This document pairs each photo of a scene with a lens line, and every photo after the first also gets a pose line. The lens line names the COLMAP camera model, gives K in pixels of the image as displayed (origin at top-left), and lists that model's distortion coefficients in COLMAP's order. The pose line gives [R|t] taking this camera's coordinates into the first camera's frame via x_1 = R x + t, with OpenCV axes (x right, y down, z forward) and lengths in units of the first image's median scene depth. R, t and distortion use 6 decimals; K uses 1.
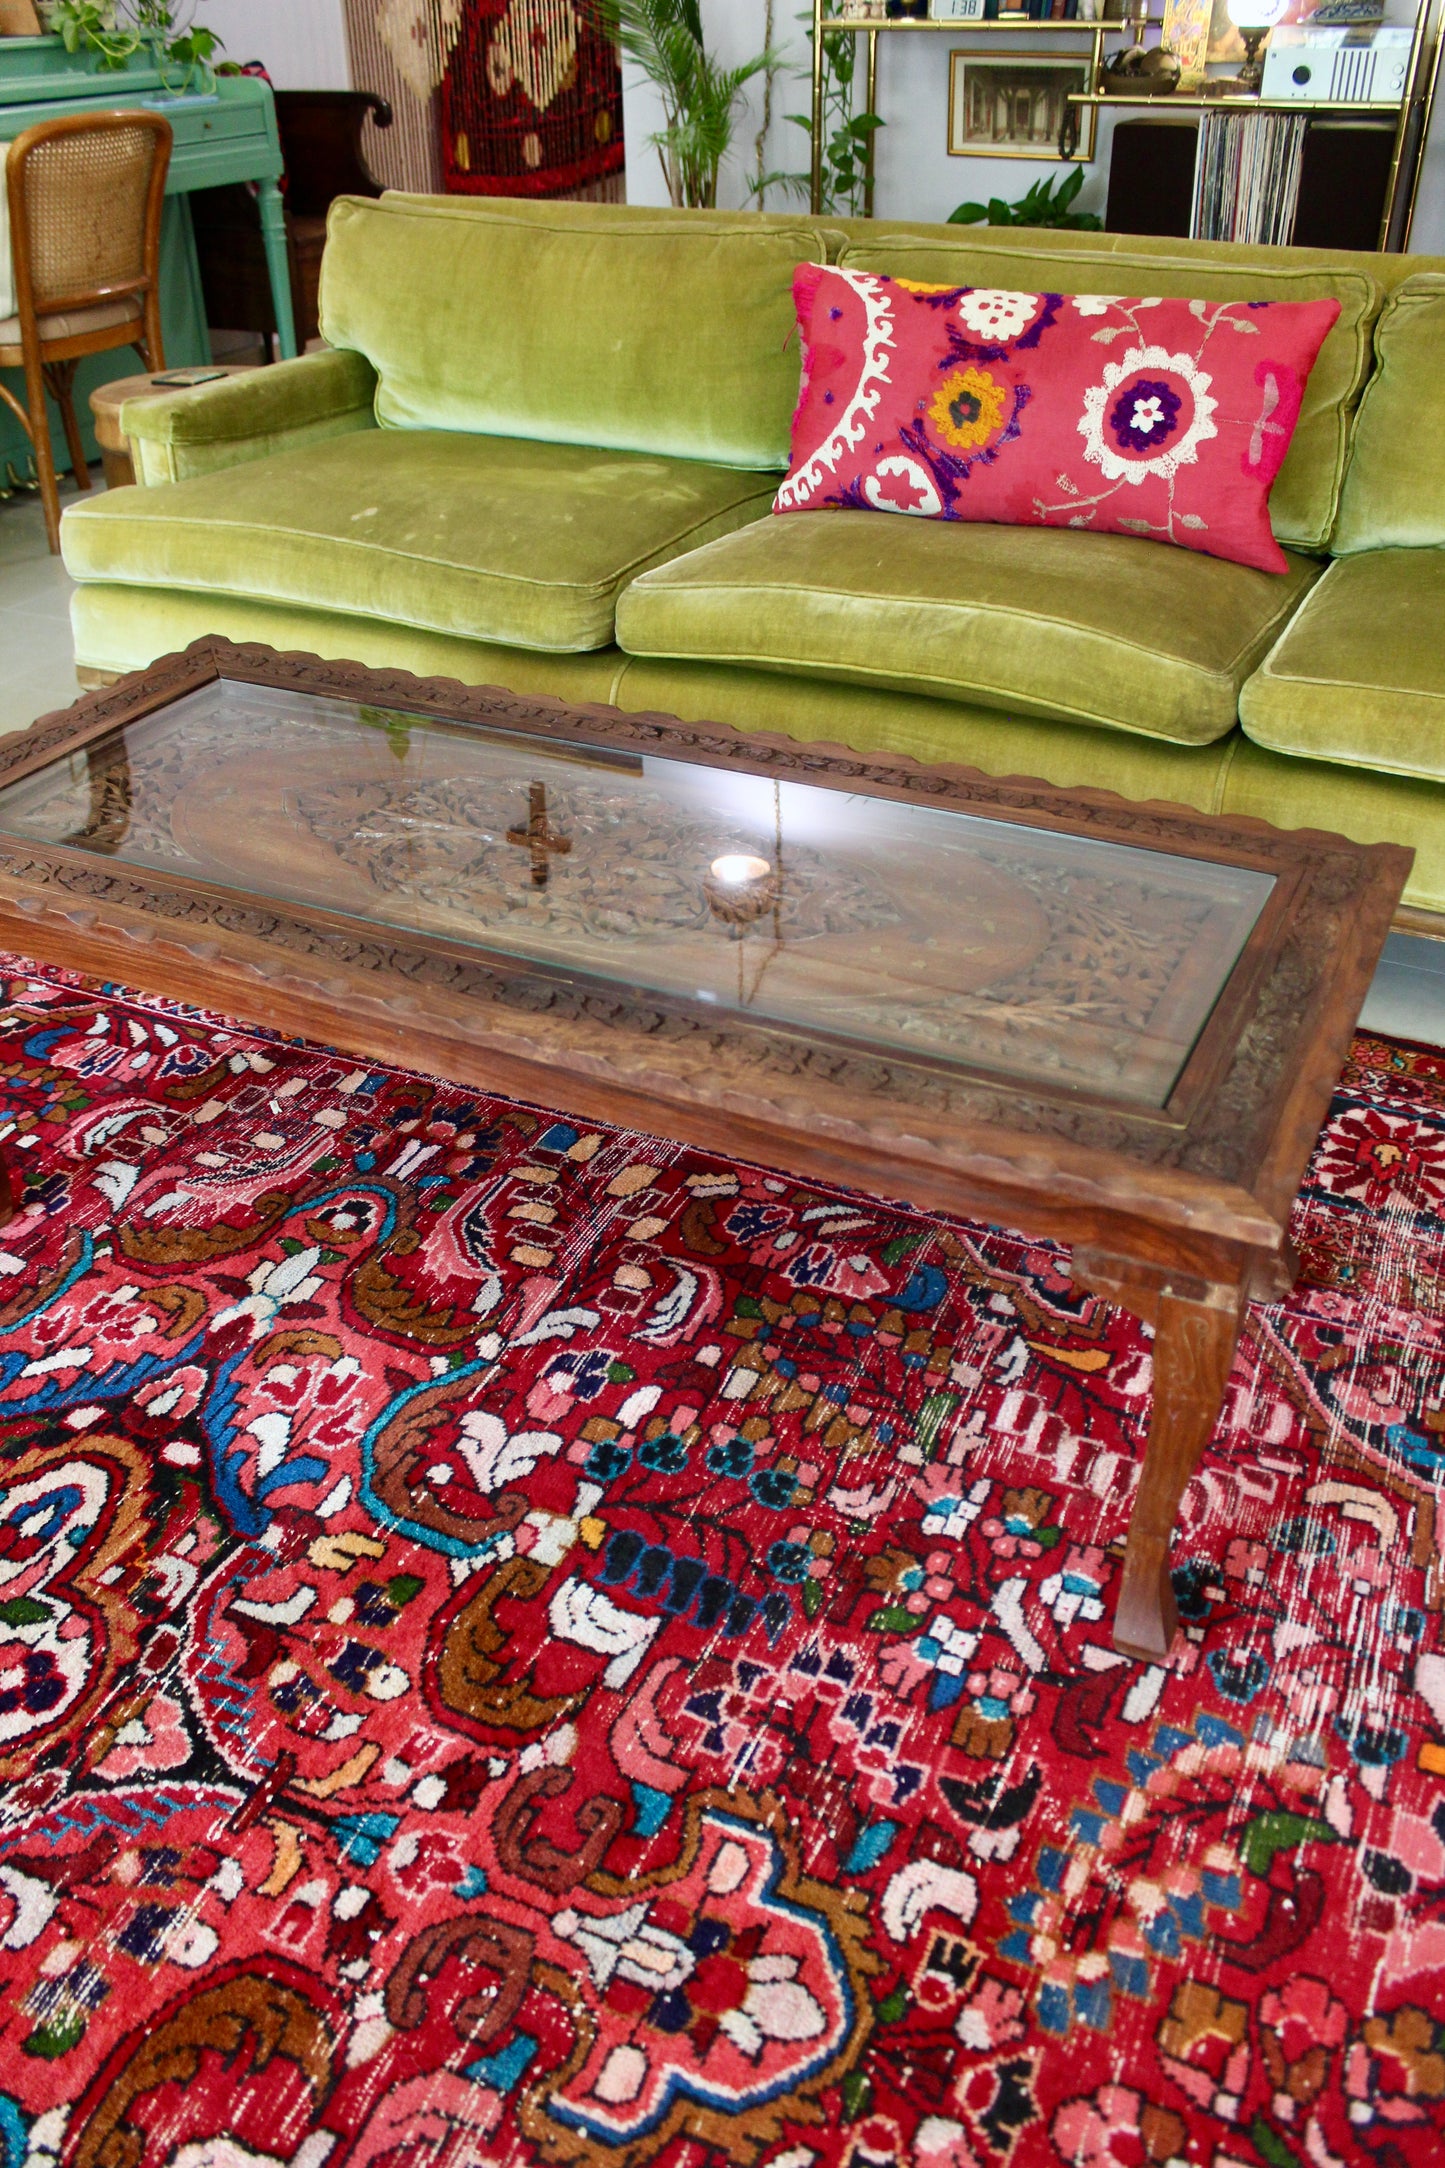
lens RADIAL K [[1798.9, 0, 688.6], [0, 1798.9, 1090.1], [0, 0, 1]] dist [-0.165530, 0.142908]
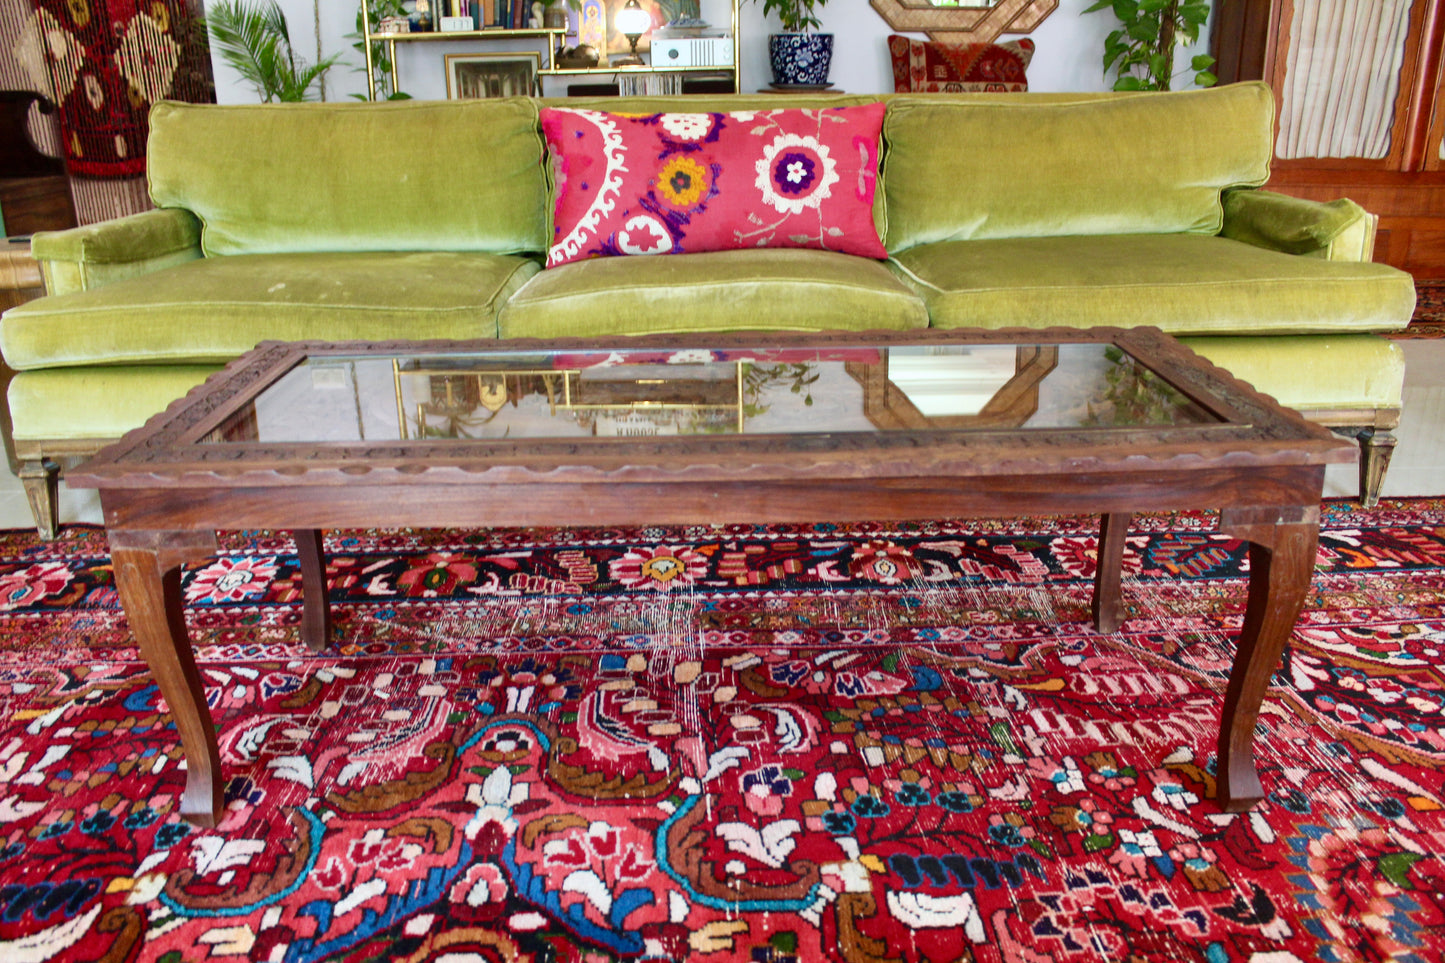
lens RADIAL K [[1199.0, 0, 713.6], [0, 1199.0, 490.7], [0, 0, 1]] dist [-0.165530, 0.142908]
pose [[0.884154, -0.155094, 0.440702, -0.470170], [0.256310, 0.949687, -0.180000, 0.104988], [-0.390612, 0.272104, 0.879421, 0.186717]]
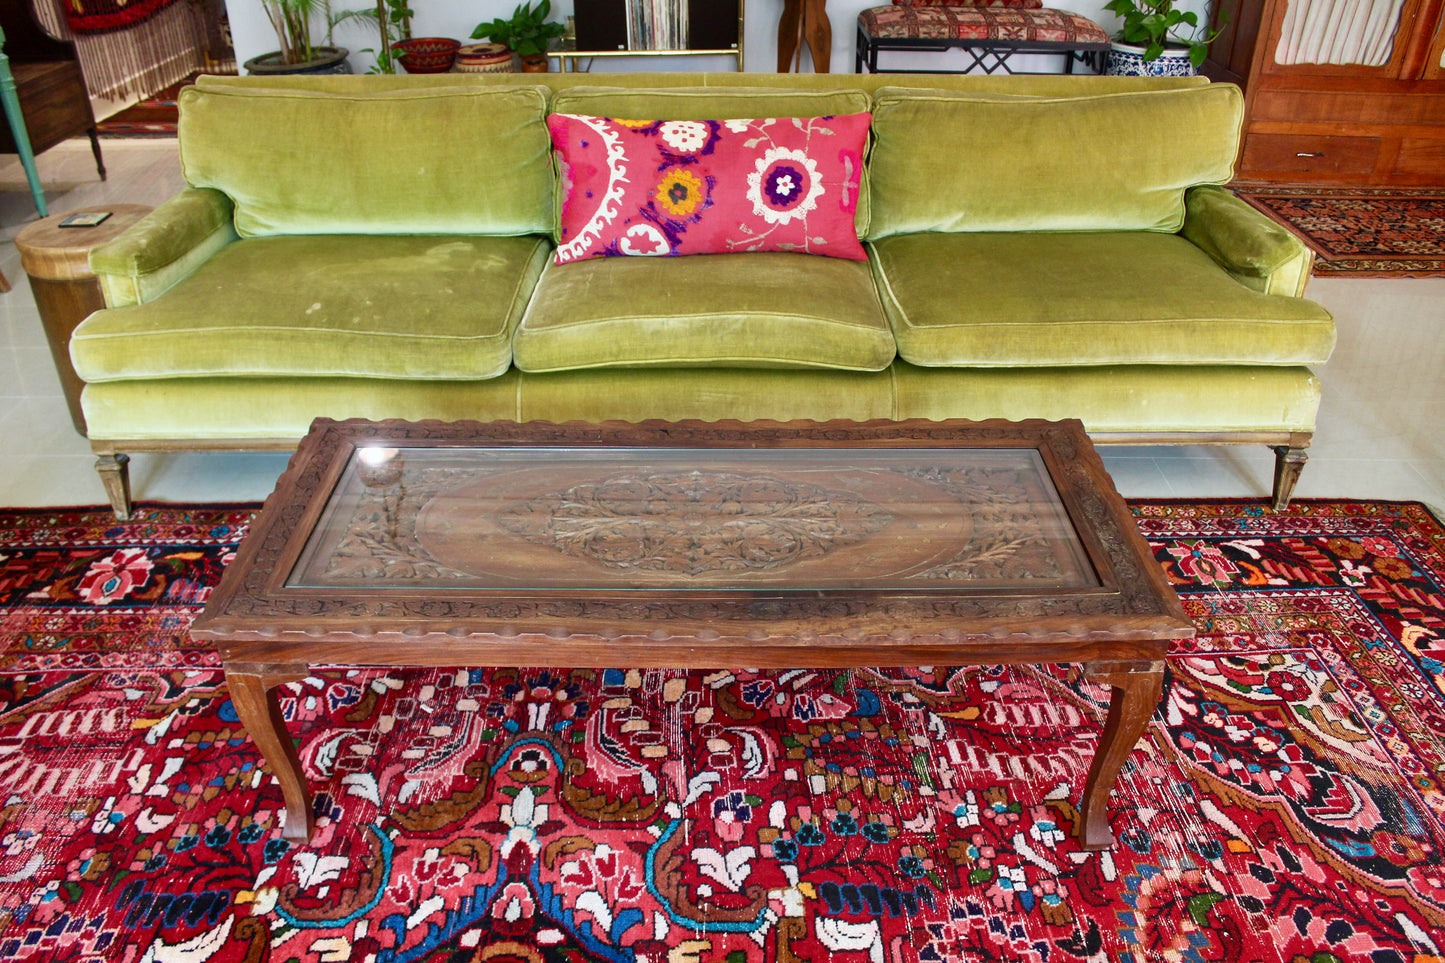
lens RADIAL K [[1199.0, 0, 709.9], [0, 1199.0, 494.8], [0, 0, 1]] dist [-0.165530, 0.142908]
pose [[0.890345, -0.222163, 0.397403, -0.484689], [0.236594, 0.971521, 0.013049, -0.160447], [-0.388984, 0.082405, 0.917551, -0.063229]]
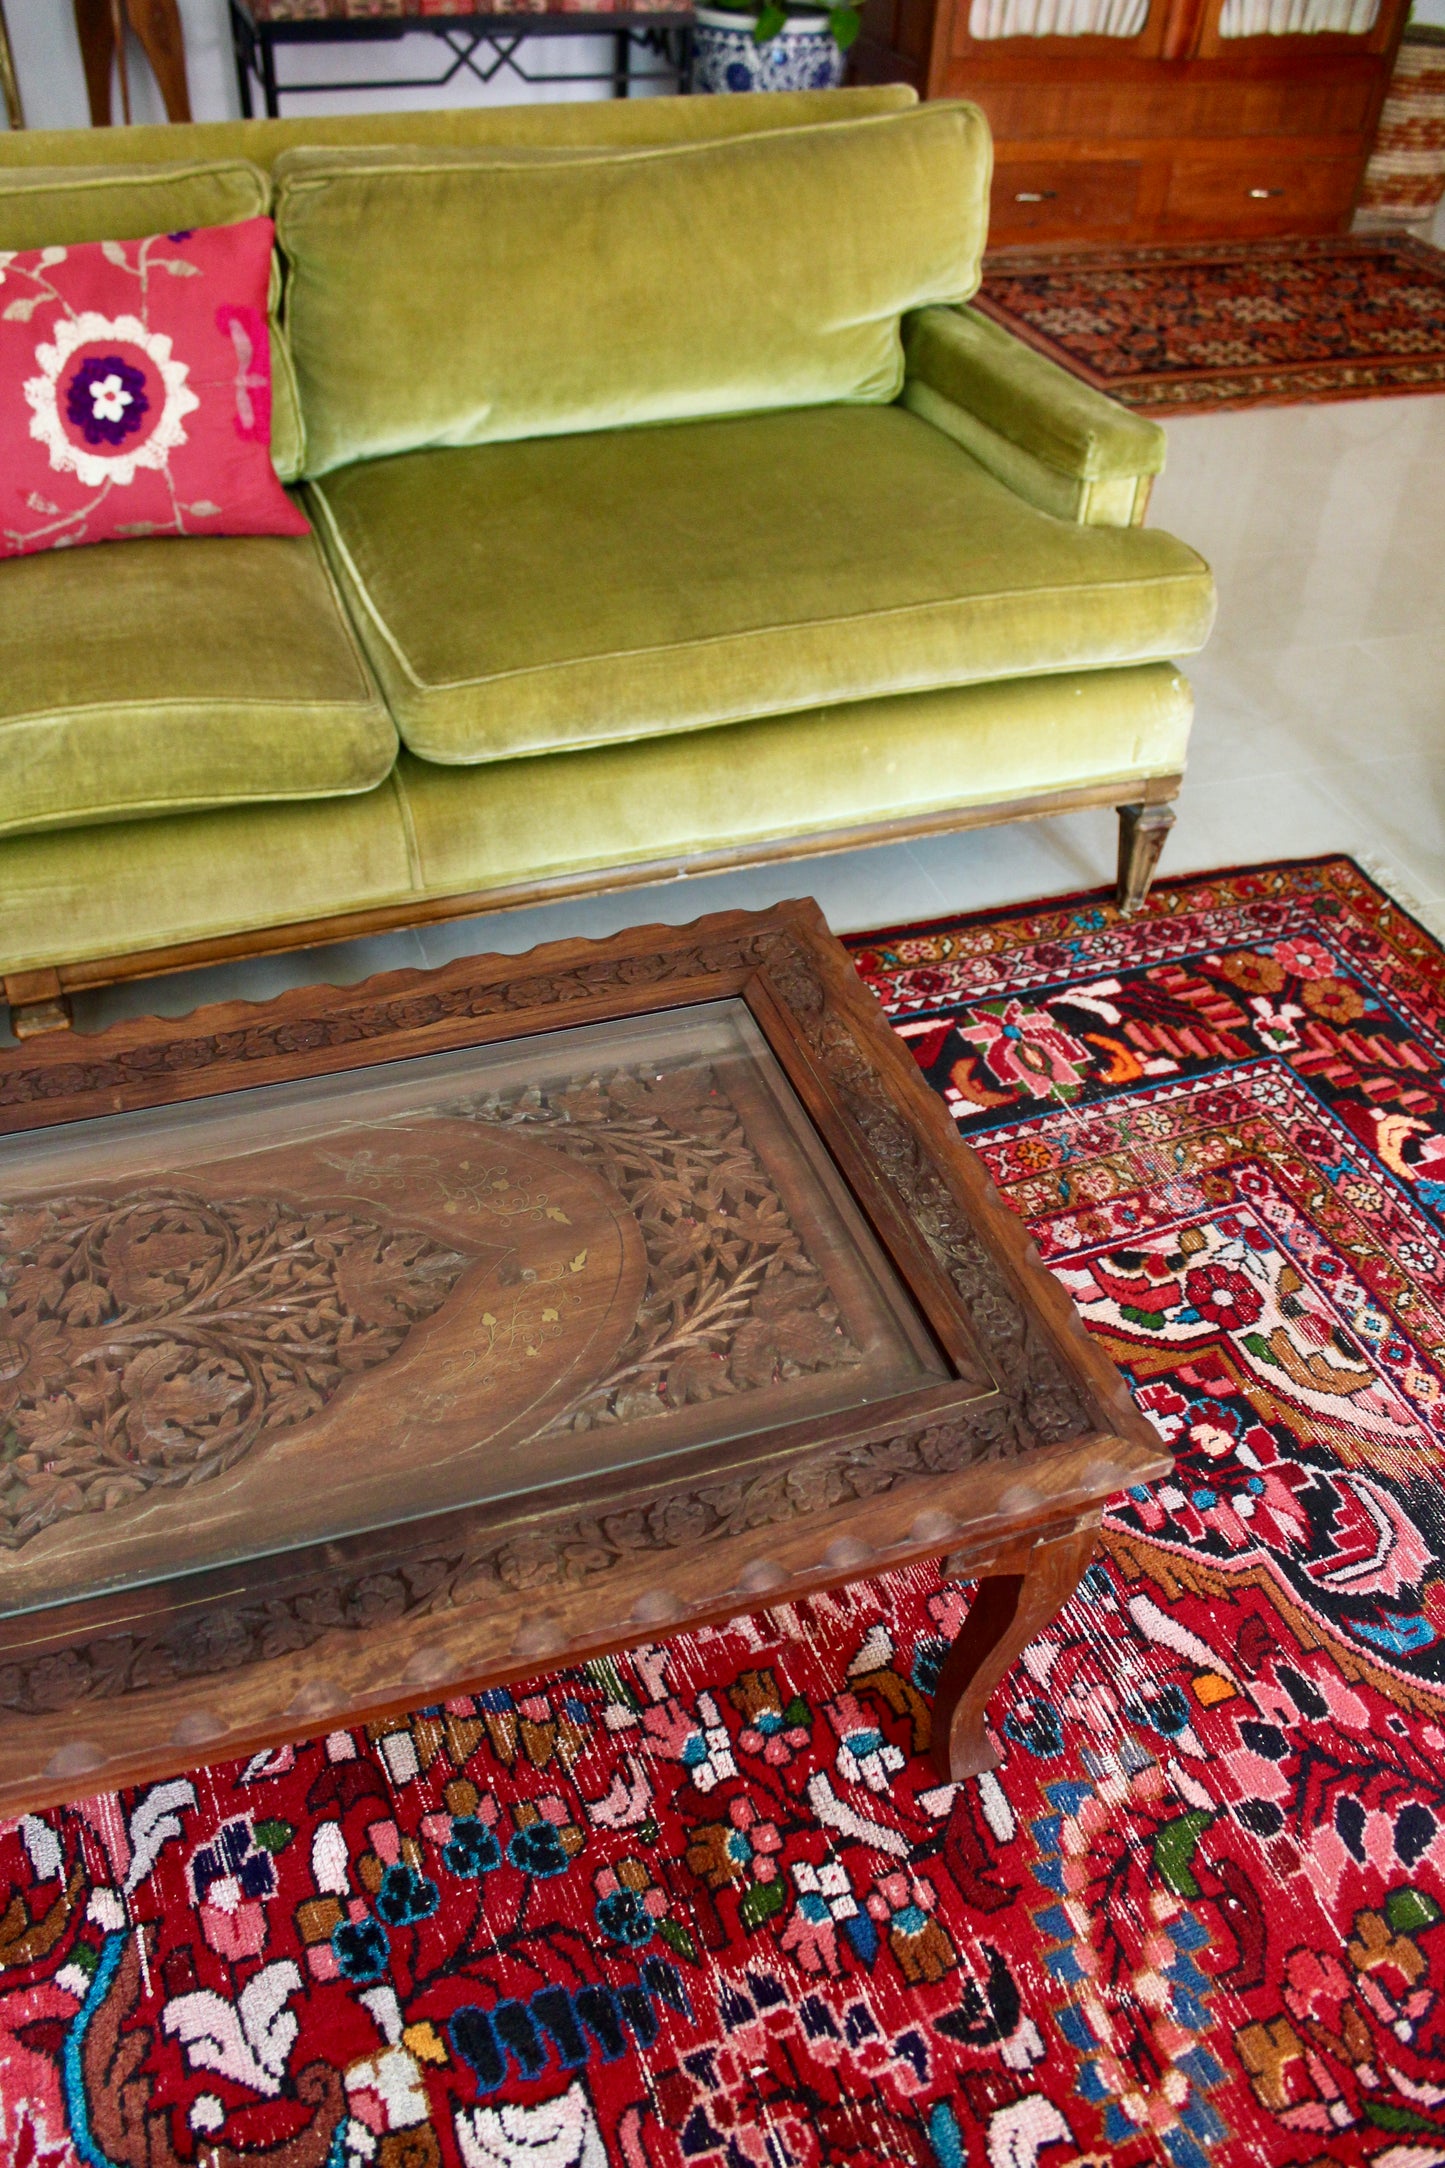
lens RADIAL K [[1798.9, 0, 696.0], [0, 1798.9, 1067.9], [0, 0, 1]] dist [-0.165530, 0.142908]
pose [[0.690902, -0.442564, 0.571657, -0.213292], [0.347081, 0.896696, 0.274722, -0.321826], [-0.634184, 0.008605, 0.773134, 0.267162]]
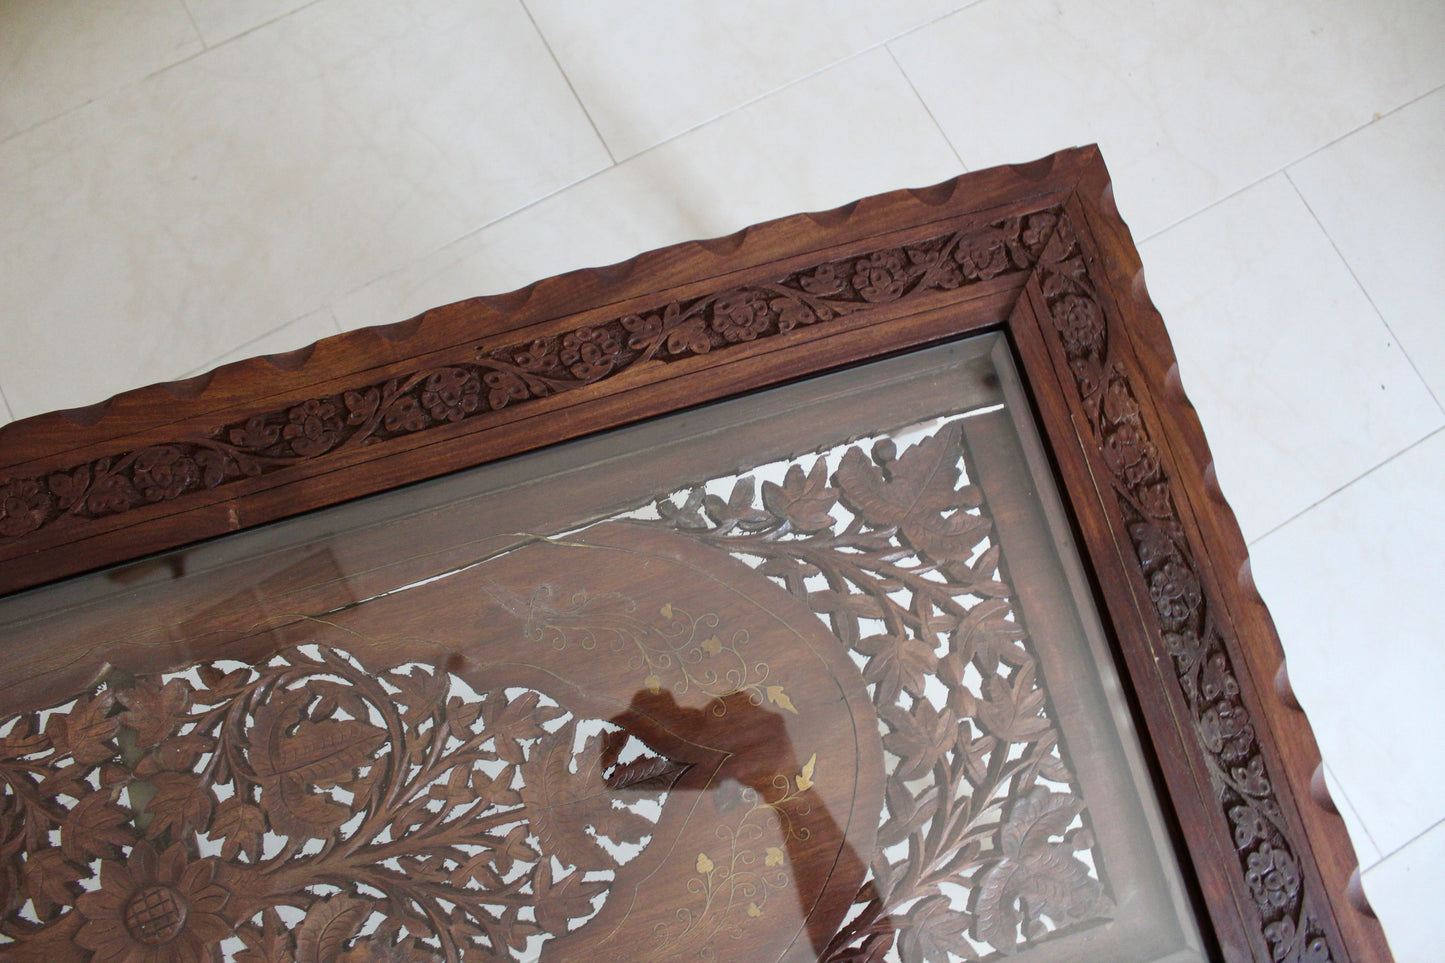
lens RADIAL K [[1199.0, 0, 692.8], [0, 1199.0, 519.5], [0, 0, 1]] dist [-0.165530, 0.142908]
pose [[0.728257, -0.660296, 0.183443, 0.090218], [0.322760, 0.566607, 0.758145, -0.443765], [-0.604540, -0.492916, 0.625752, 0.671598]]
